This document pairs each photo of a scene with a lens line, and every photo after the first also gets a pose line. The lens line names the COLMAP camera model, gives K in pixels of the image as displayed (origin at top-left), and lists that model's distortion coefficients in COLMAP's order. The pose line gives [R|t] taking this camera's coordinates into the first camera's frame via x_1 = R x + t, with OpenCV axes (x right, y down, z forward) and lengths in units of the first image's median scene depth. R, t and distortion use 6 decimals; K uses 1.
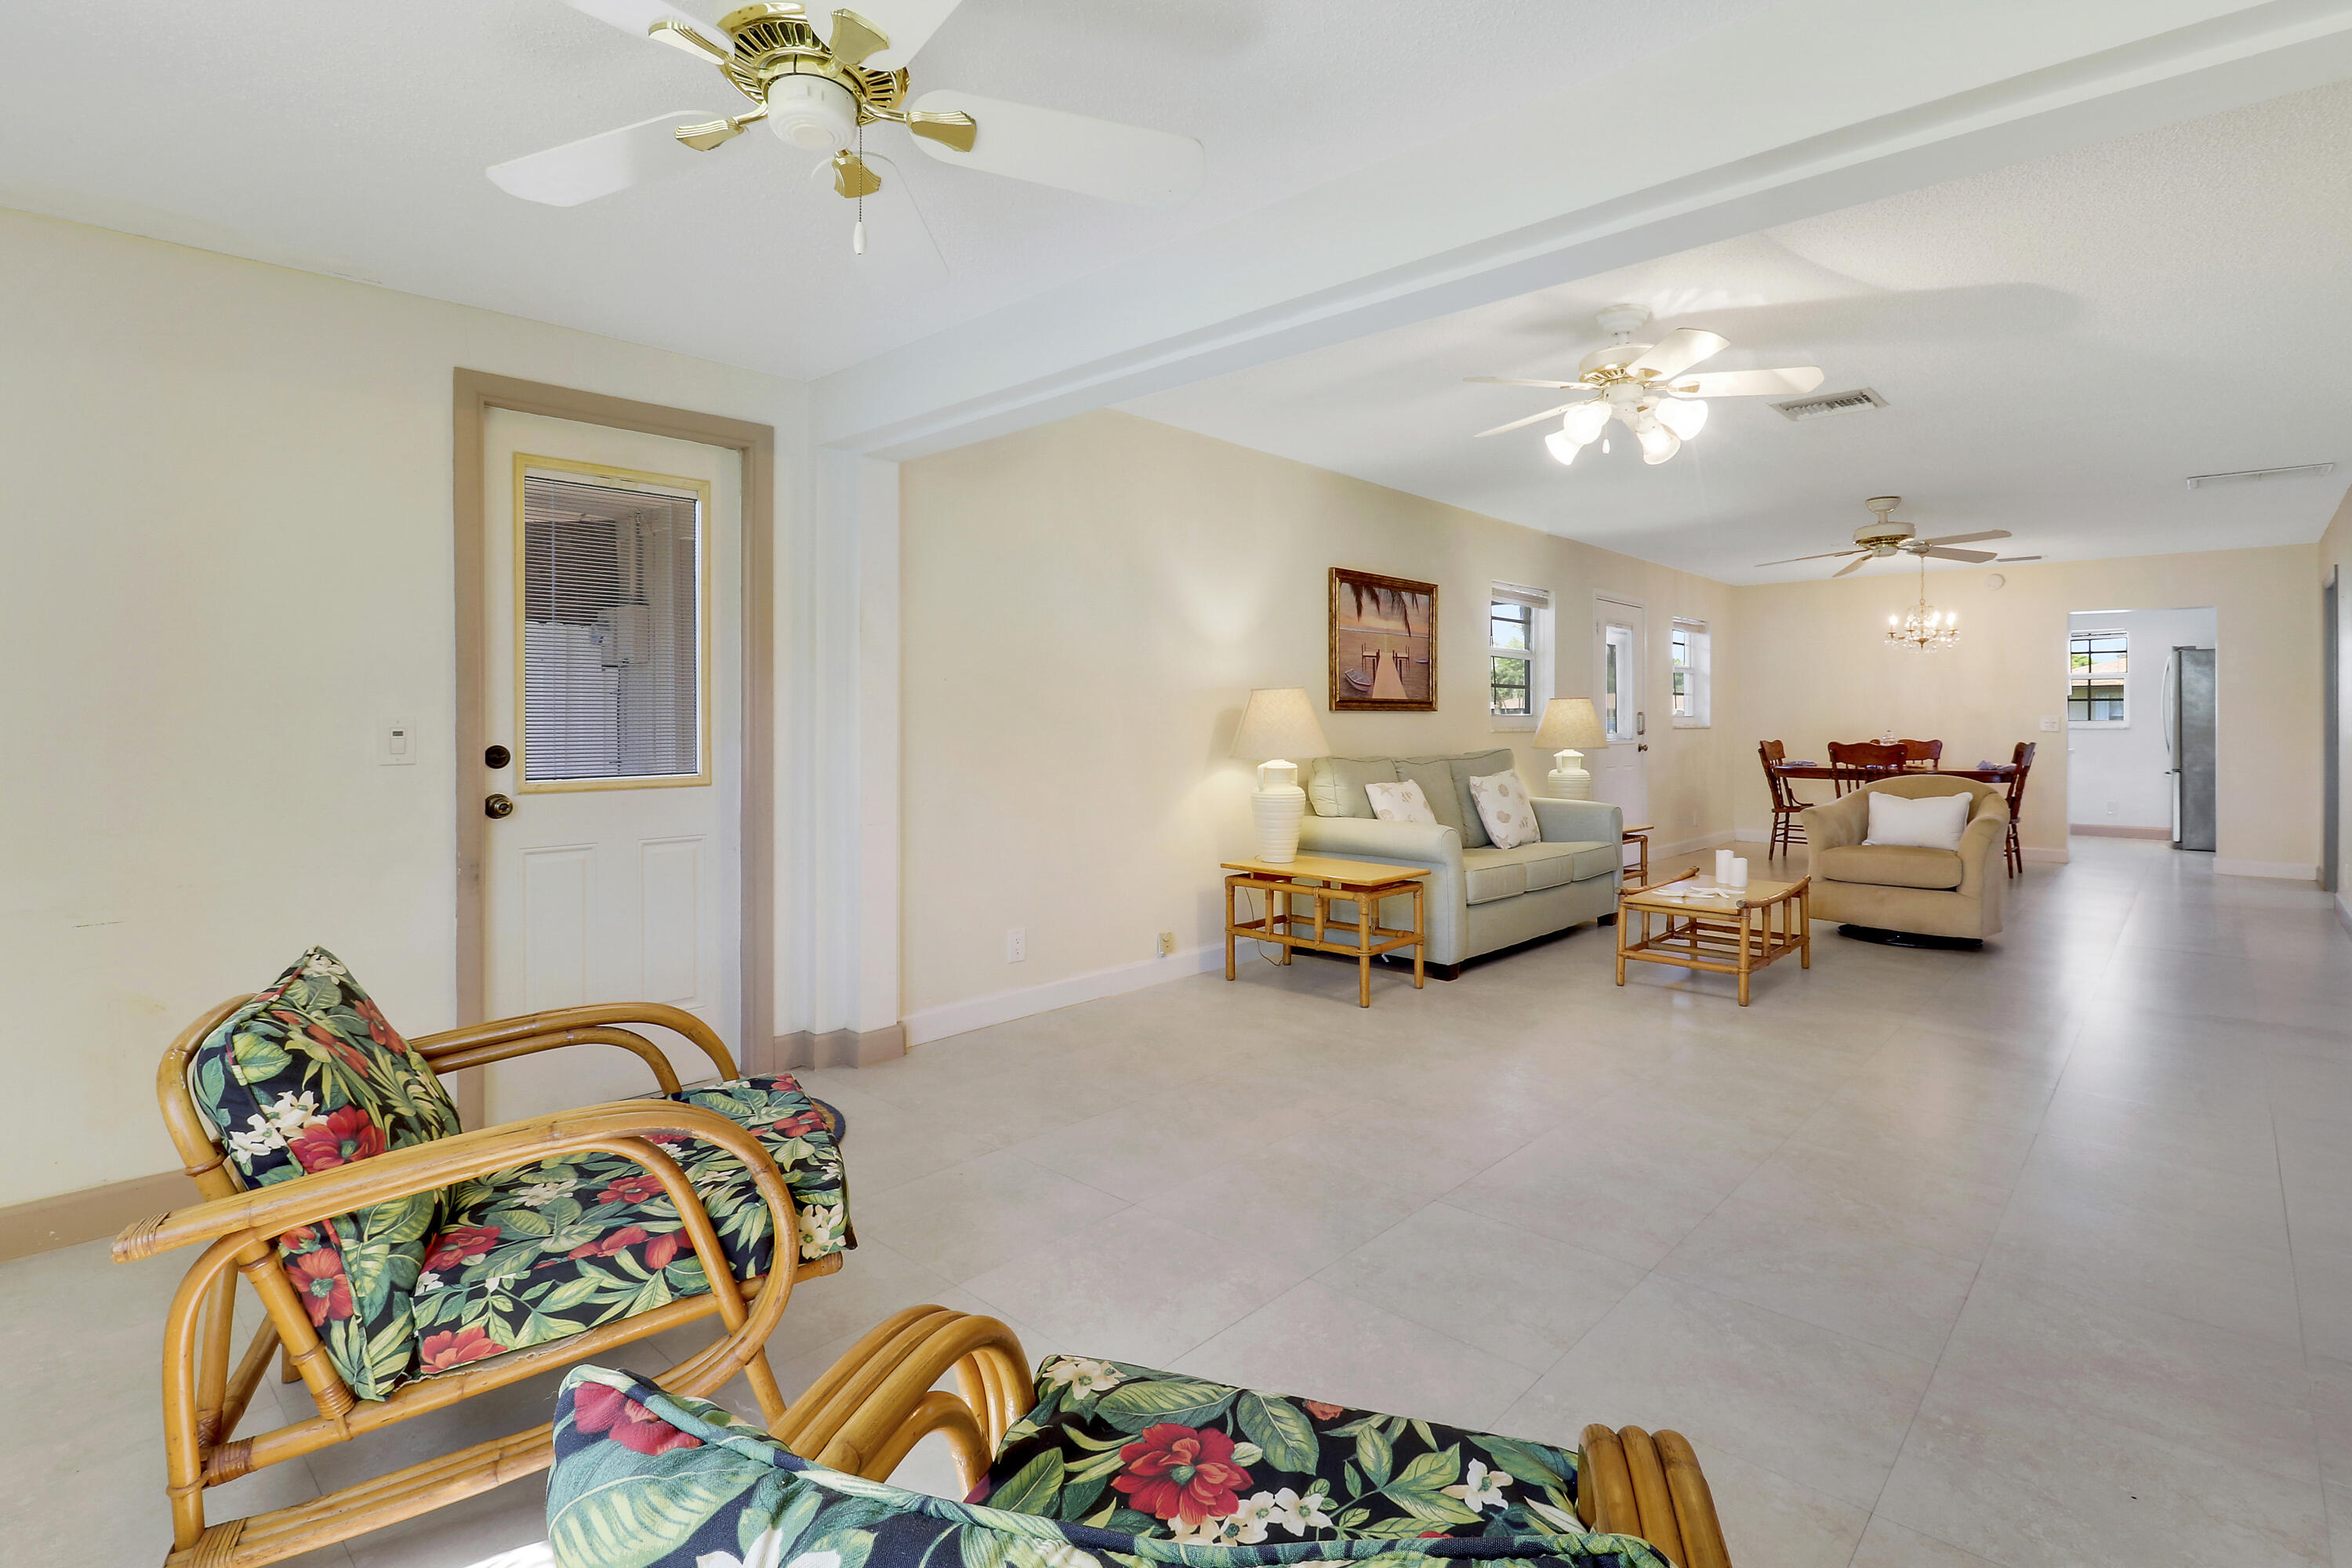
lens RADIAL K [[1132.9, 0, 1193.2], [0, 1132.9, 712.6], [0, 0, 1]] dist [-0.001350, -0.000466]
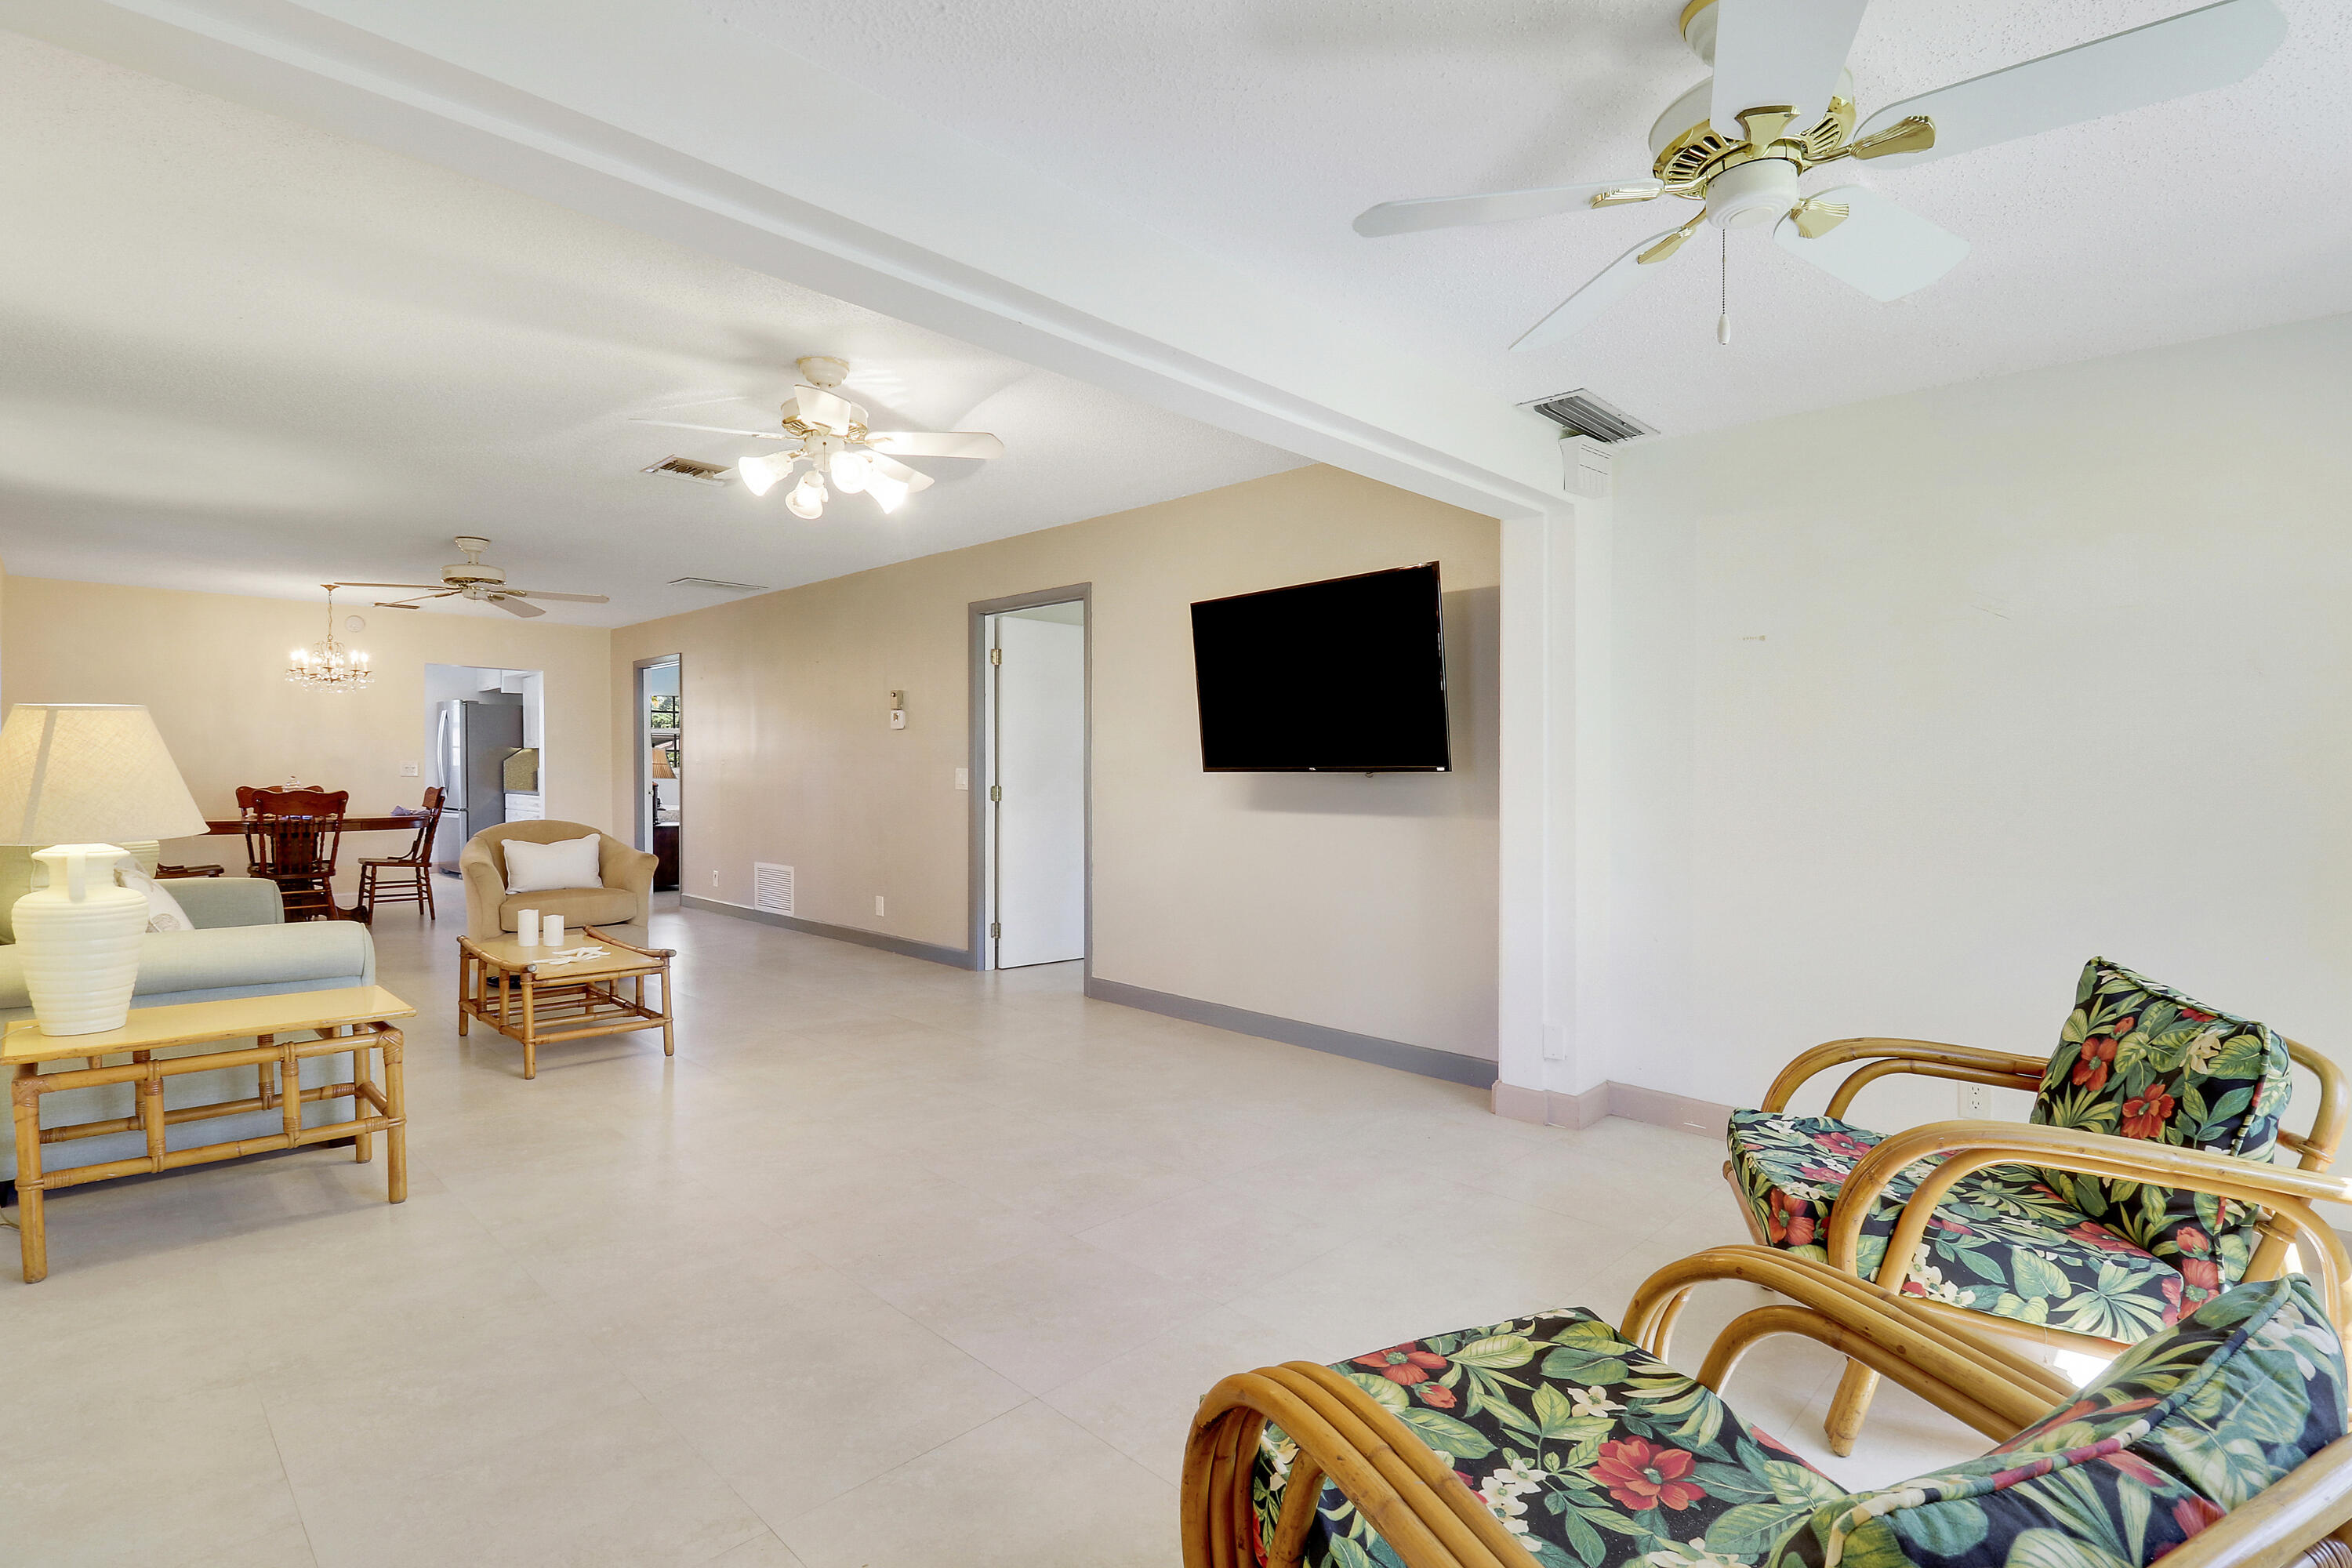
lens RADIAL K [[1118.6, 0, 1183.4], [0, 1118.6, 778.8], [0, 0, 1]] dist [-0.003277, -0.001816]
pose [[0.035529, -0.007861, 0.999338, -0.354751], [-0.014663, 0.999857, 0.008386, -0.000024], [-0.999261, -0.014951, 0.035409, 0.382017]]
